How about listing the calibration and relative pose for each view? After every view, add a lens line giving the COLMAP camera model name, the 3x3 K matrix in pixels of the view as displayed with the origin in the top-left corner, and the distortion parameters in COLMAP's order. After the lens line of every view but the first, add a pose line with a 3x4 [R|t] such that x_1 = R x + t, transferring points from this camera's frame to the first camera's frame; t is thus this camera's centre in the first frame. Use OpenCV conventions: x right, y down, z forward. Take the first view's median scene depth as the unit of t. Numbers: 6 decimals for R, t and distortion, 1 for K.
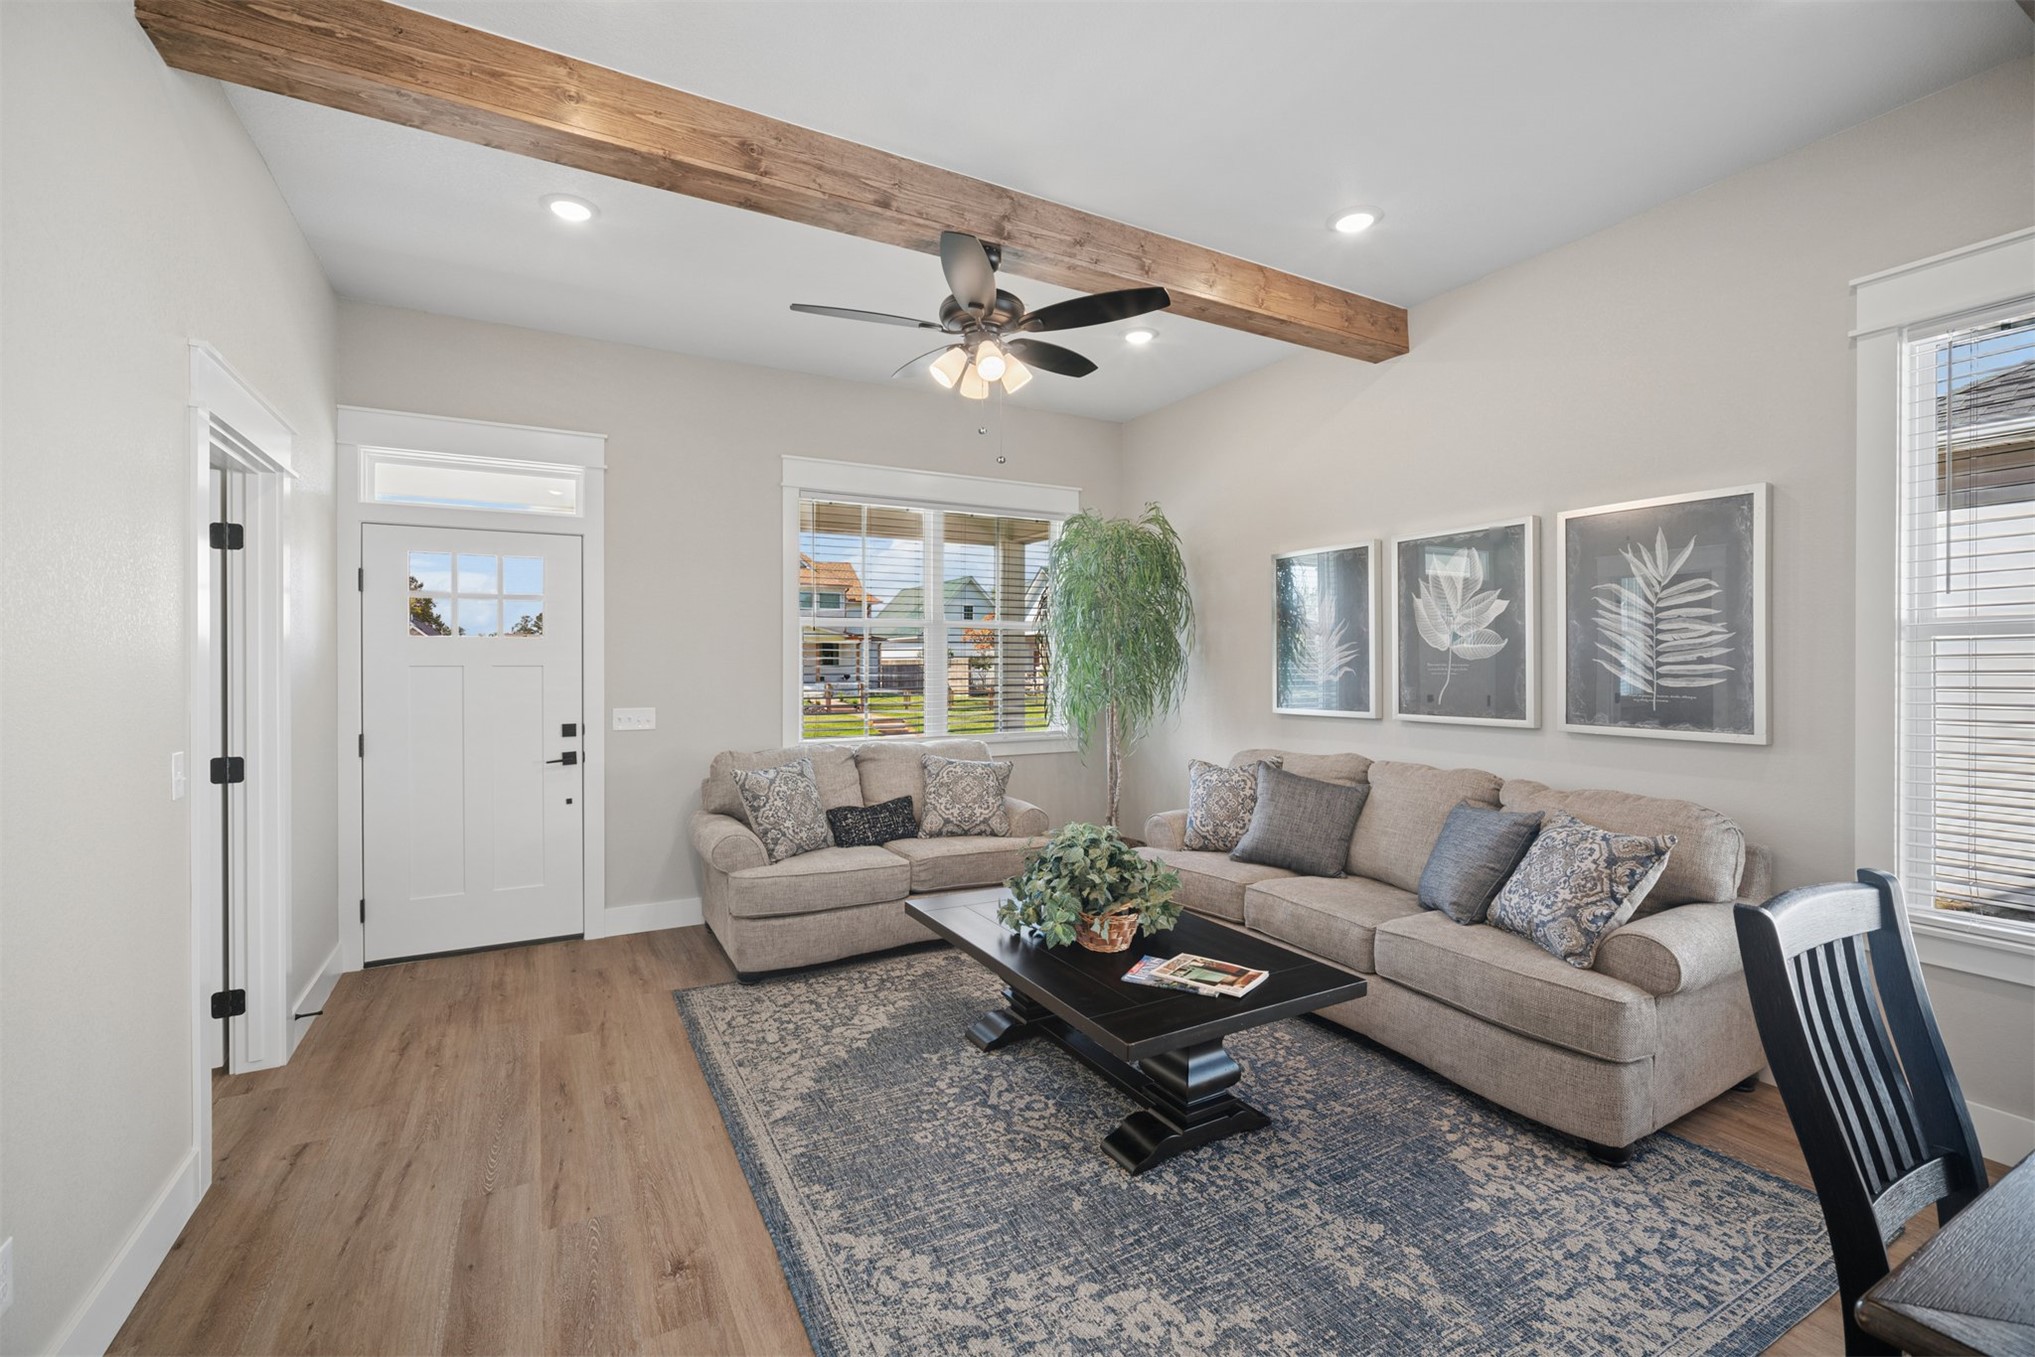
lens RADIAL K [[860.6, 0, 1000.9], [0, 860.6, 668.3], [0, 0, 1]] dist [-0.021941, 0.009894]
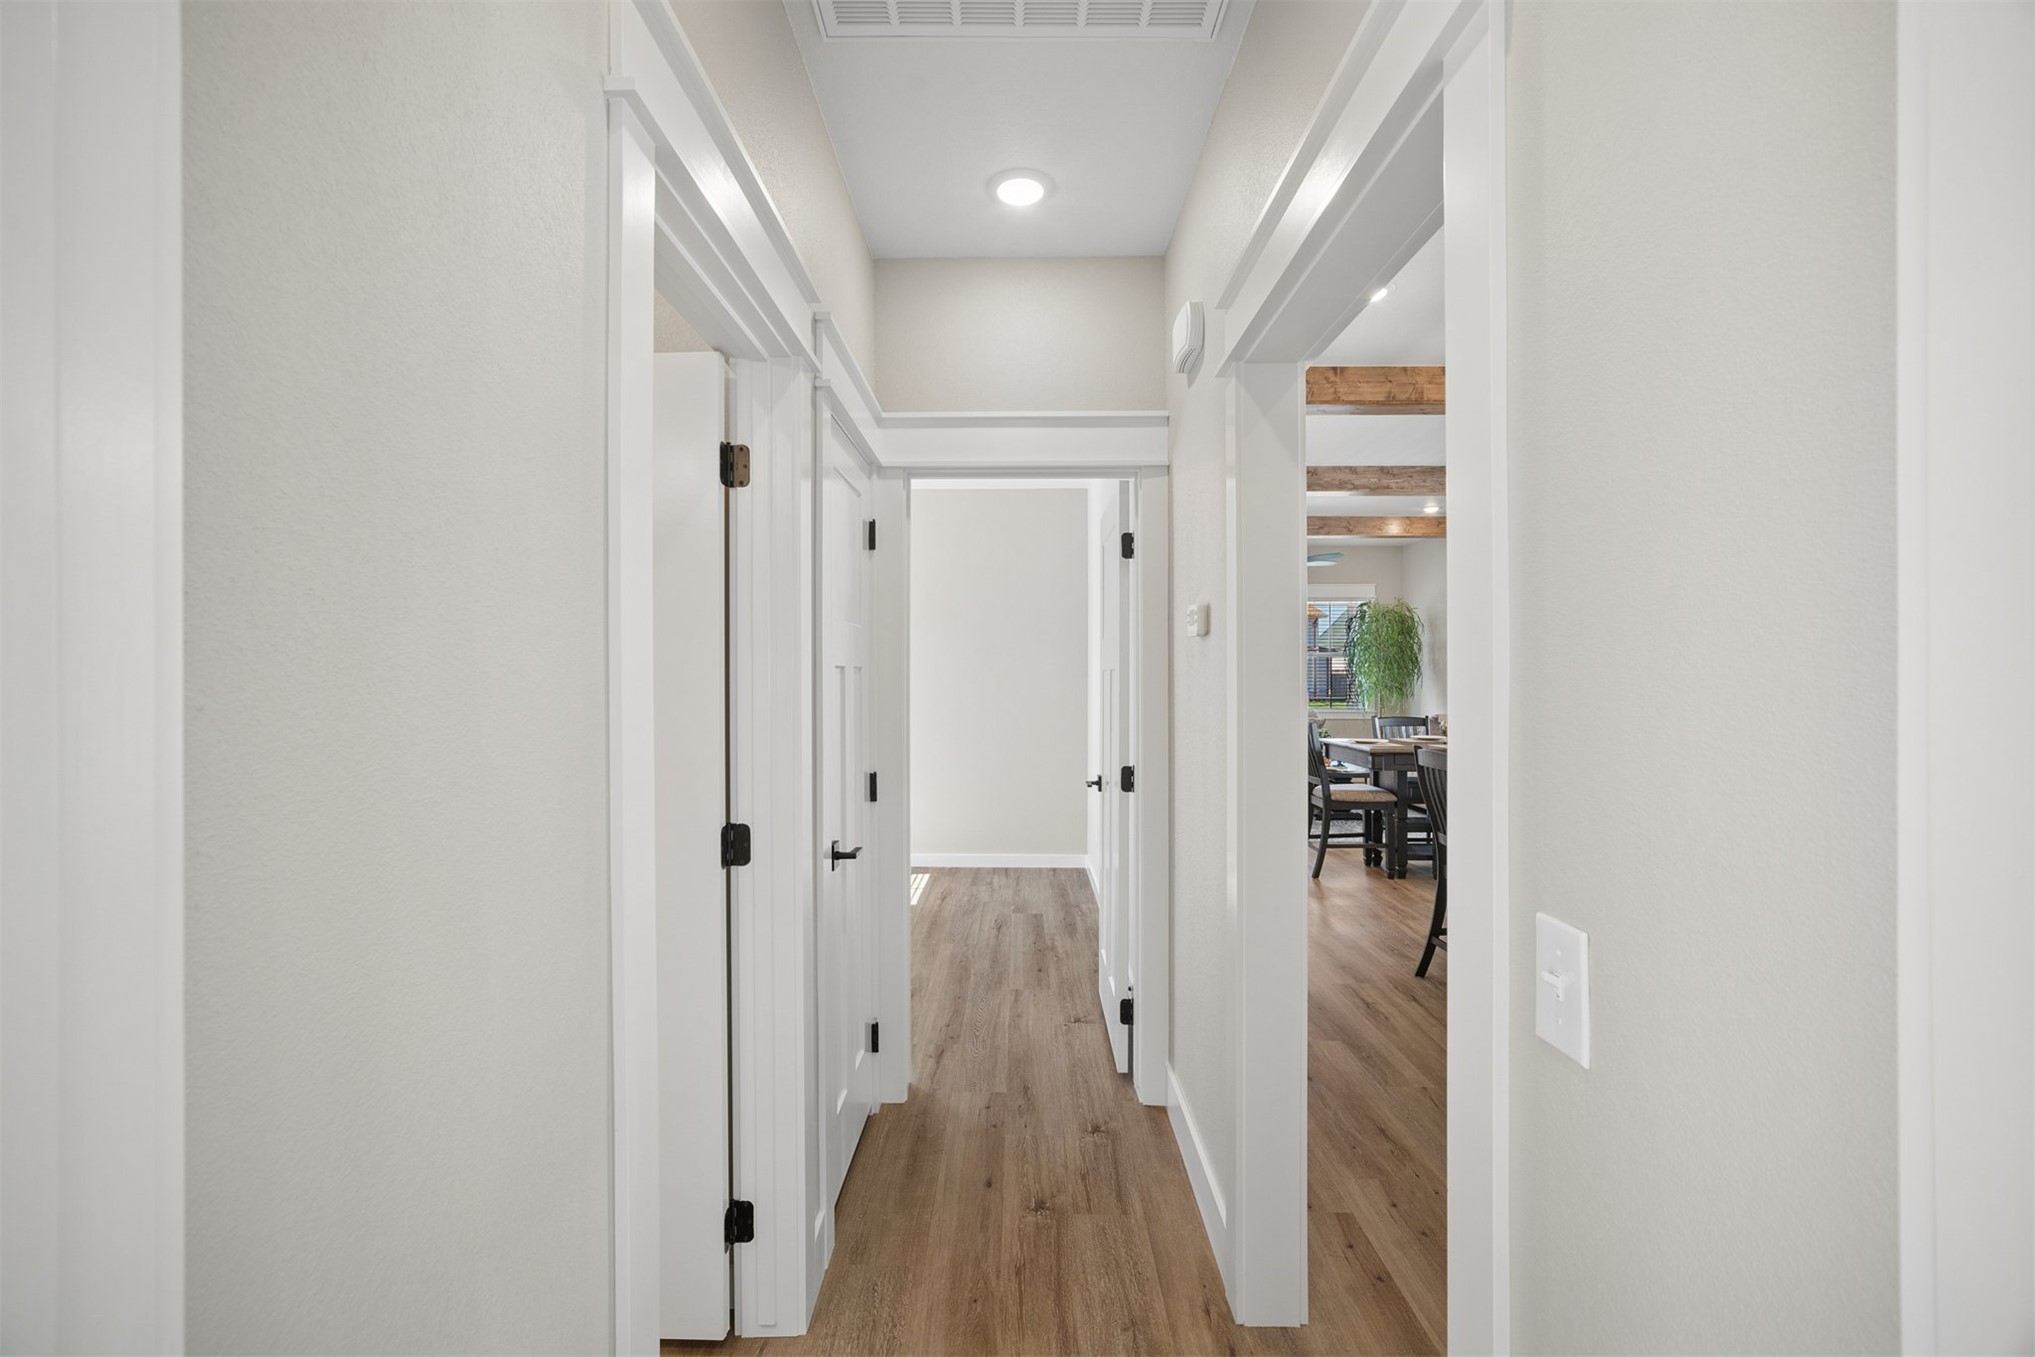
lens RADIAL K [[860.6, 0, 999.9], [0, 860.6, 672.8], [0, 0, 1]] dist [-0.021941, 0.009894]
pose [[0.866741, -0.000429, -0.498758, 0.618760], [-0.002720, 0.999981, -0.005587, 0.008829], [0.498751, 0.006199, 0.866723, -2.122951]]
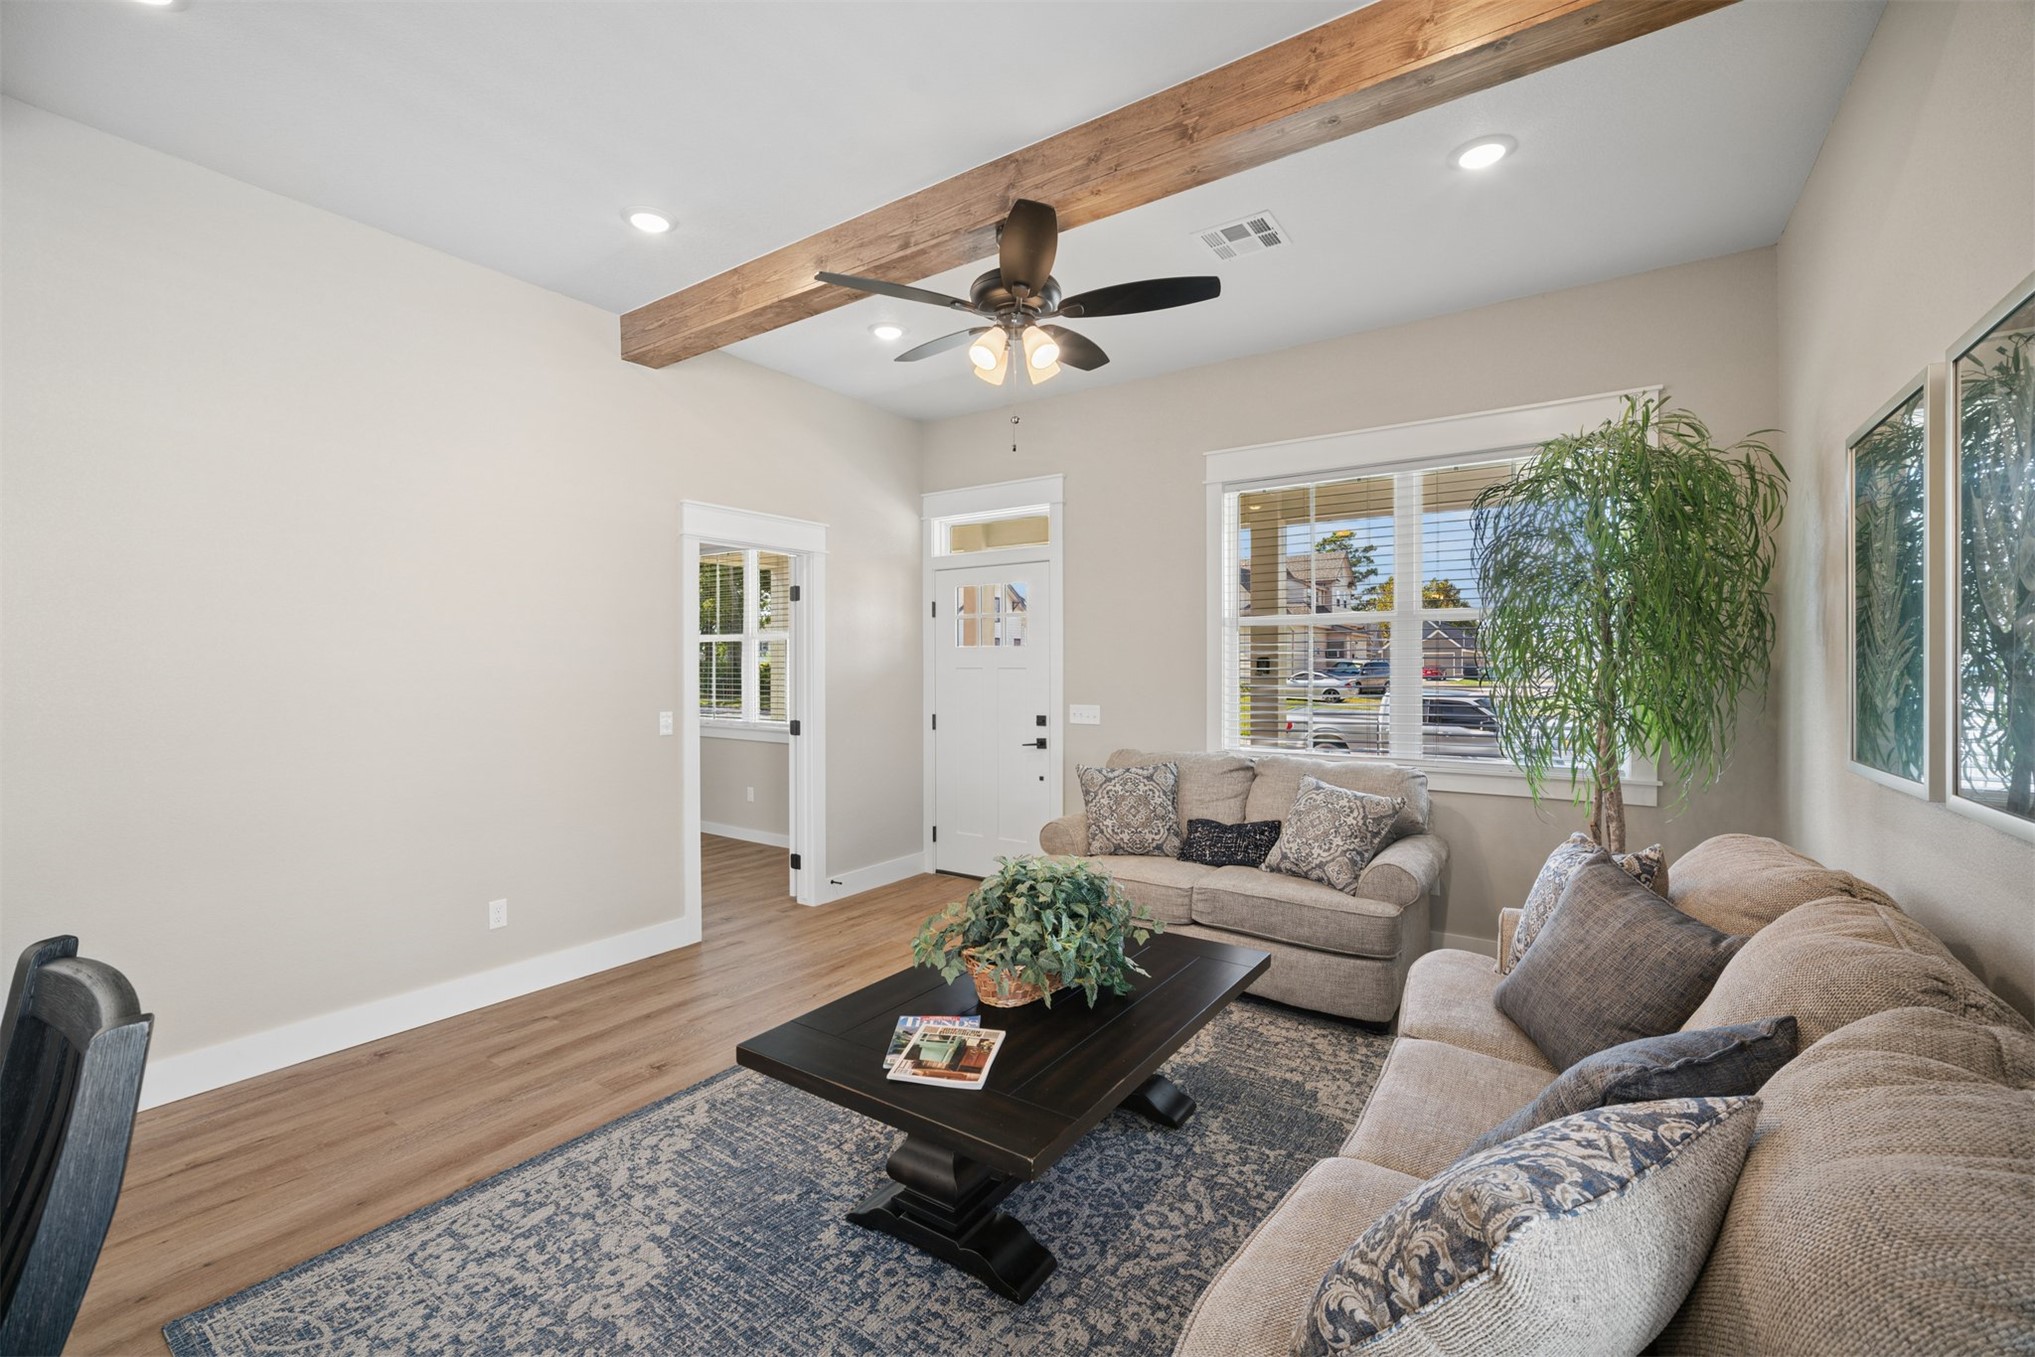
lens RADIAL K [[860.6, 0, 1007.8], [0, 860.6, 671.5], [0, 0, 1]] dist [-0.021941, 0.009894]
pose [[0.448585, 0.006133, -0.893719, 0.831853], [-0.003824, 0.999980, 0.004943, -0.005599], [0.893732, 0.001200, 0.448599, 0.580790]]
